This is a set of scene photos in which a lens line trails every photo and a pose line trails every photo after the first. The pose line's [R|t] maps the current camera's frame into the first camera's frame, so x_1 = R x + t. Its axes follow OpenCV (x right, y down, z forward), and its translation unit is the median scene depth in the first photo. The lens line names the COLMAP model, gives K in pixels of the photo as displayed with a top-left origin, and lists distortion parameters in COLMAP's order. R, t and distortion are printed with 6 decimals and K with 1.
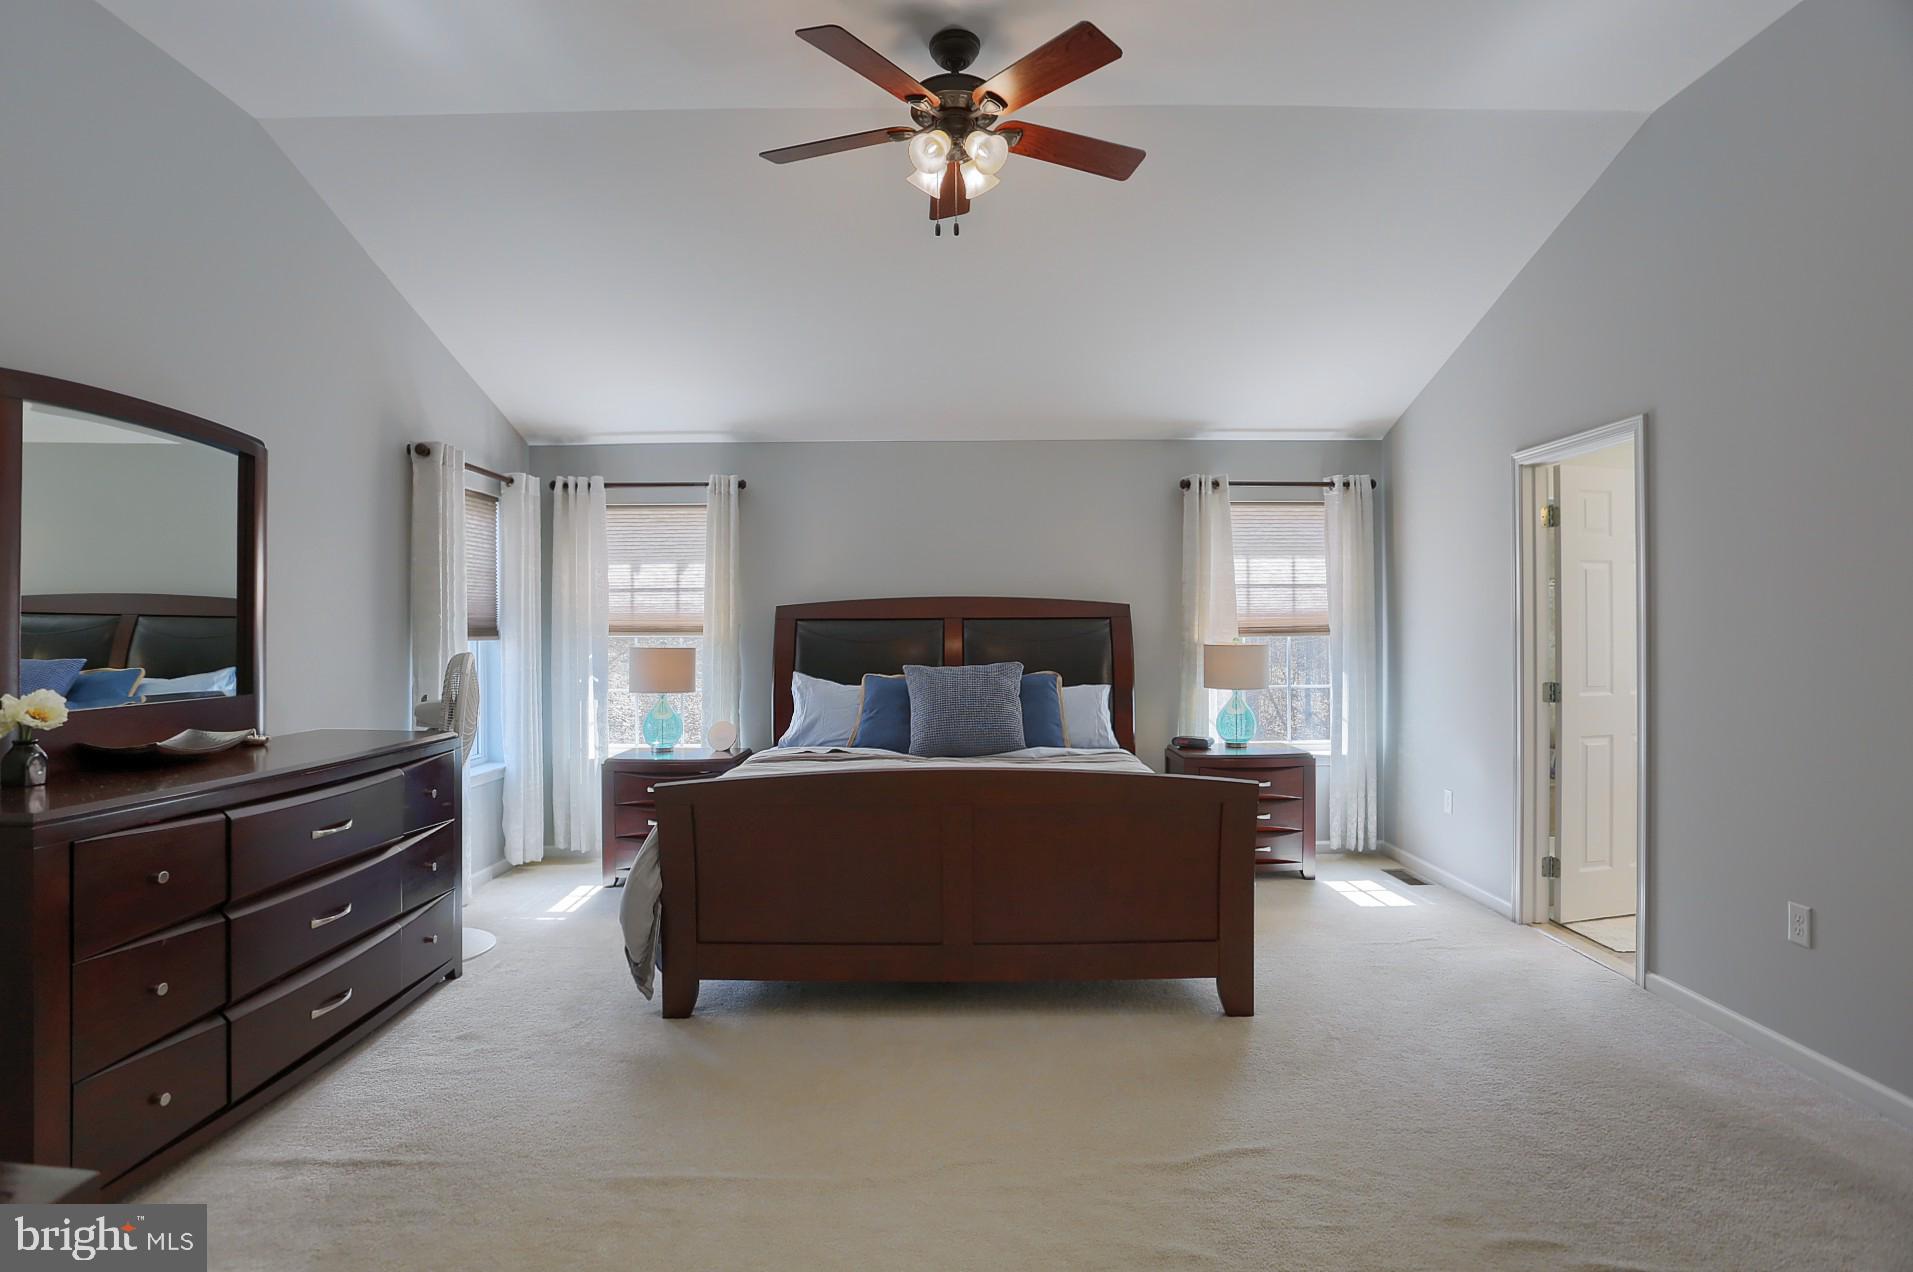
lens RADIAL K [[948.6, 0, 956.5], [0, 948.6, 636.0], [0, 0, 1]] dist [-0.067621, 0.032868]
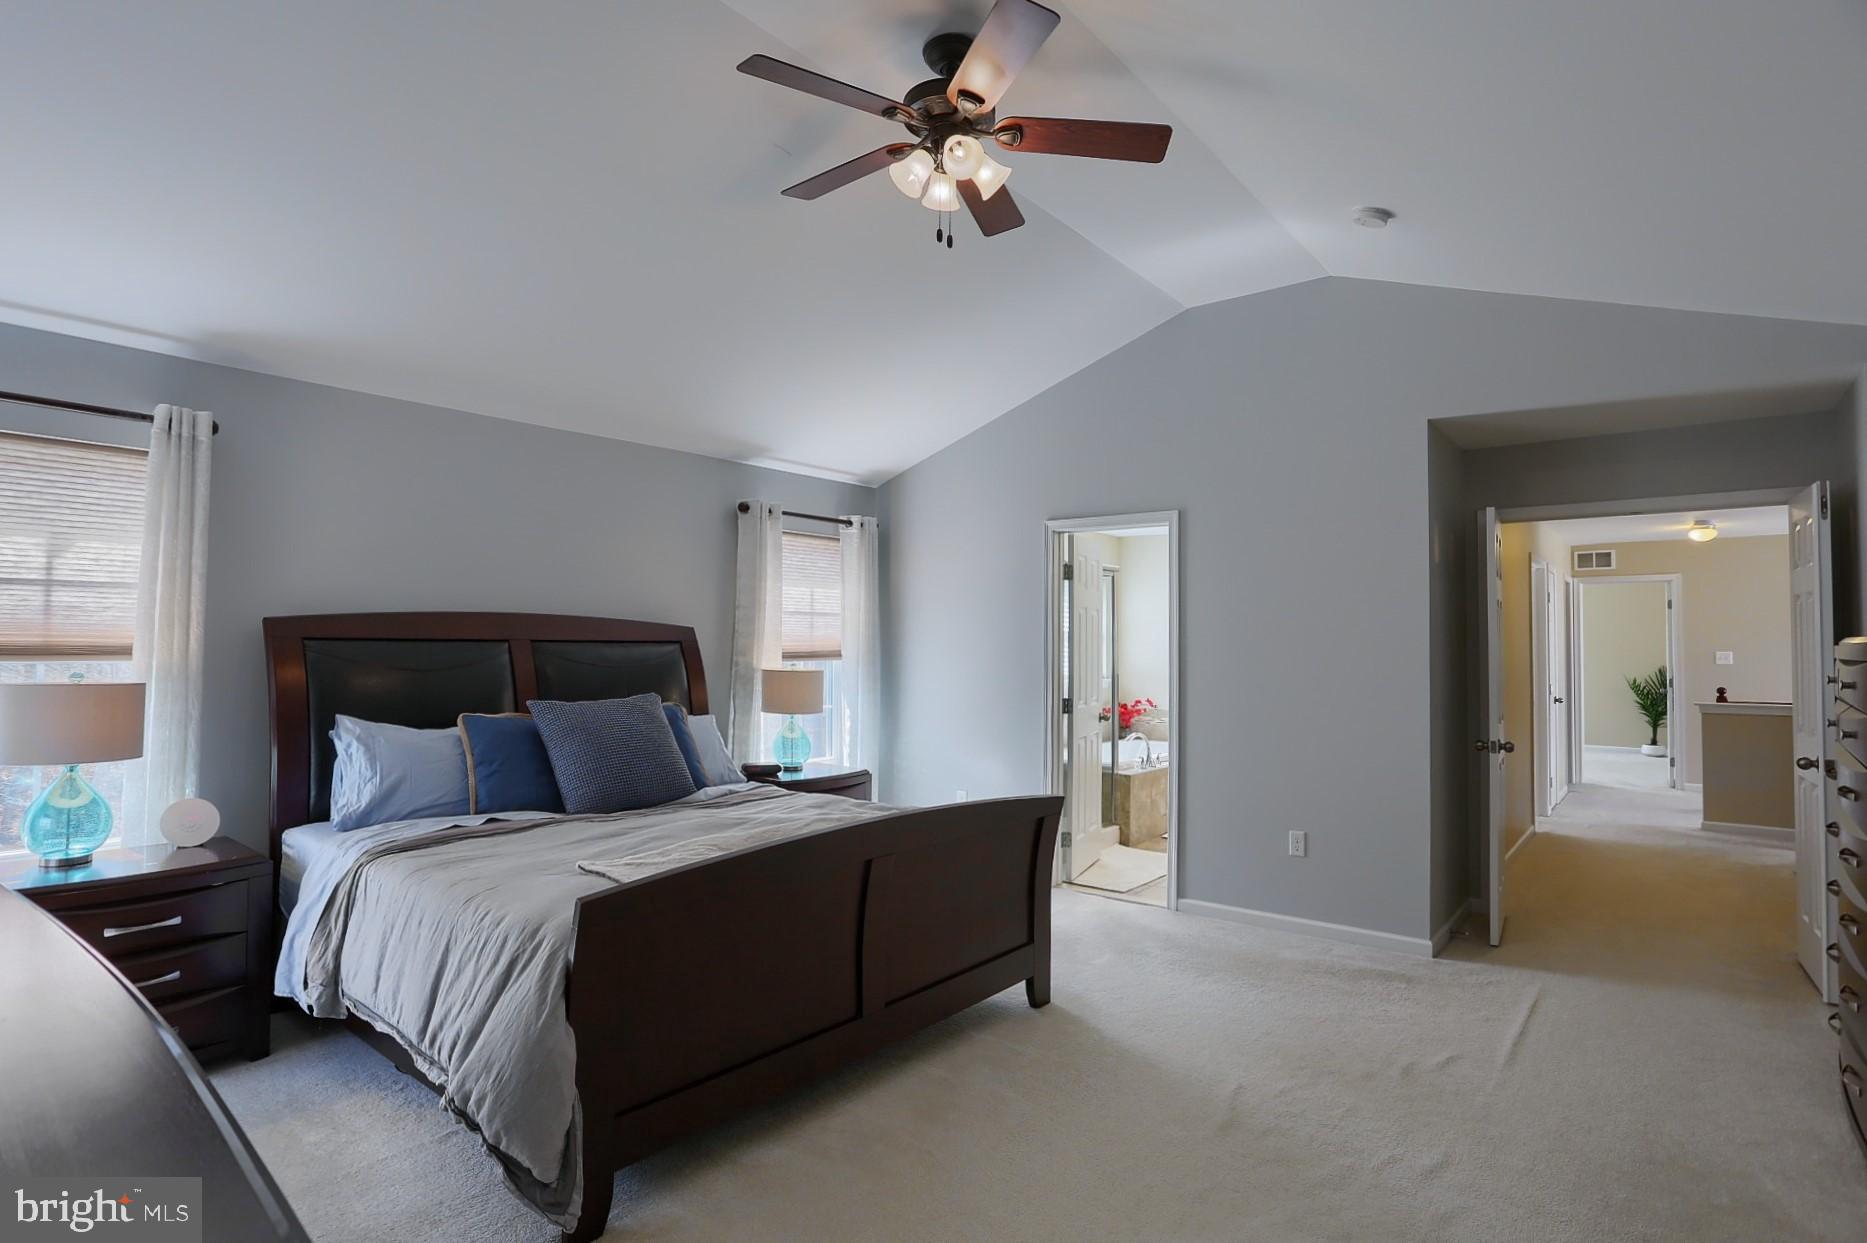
lens RADIAL K [[950.7, 0, 933.5], [0, 950.7, 621.5], [0, 0, 1]] dist [-0.031066, 0.000948]
pose [[0.632487, 0.029476, 0.774010, -0.410545], [-0.004974, 0.999410, -0.033996, -0.009068], [-0.774555, 0.017652, 0.632261, 0.227227]]
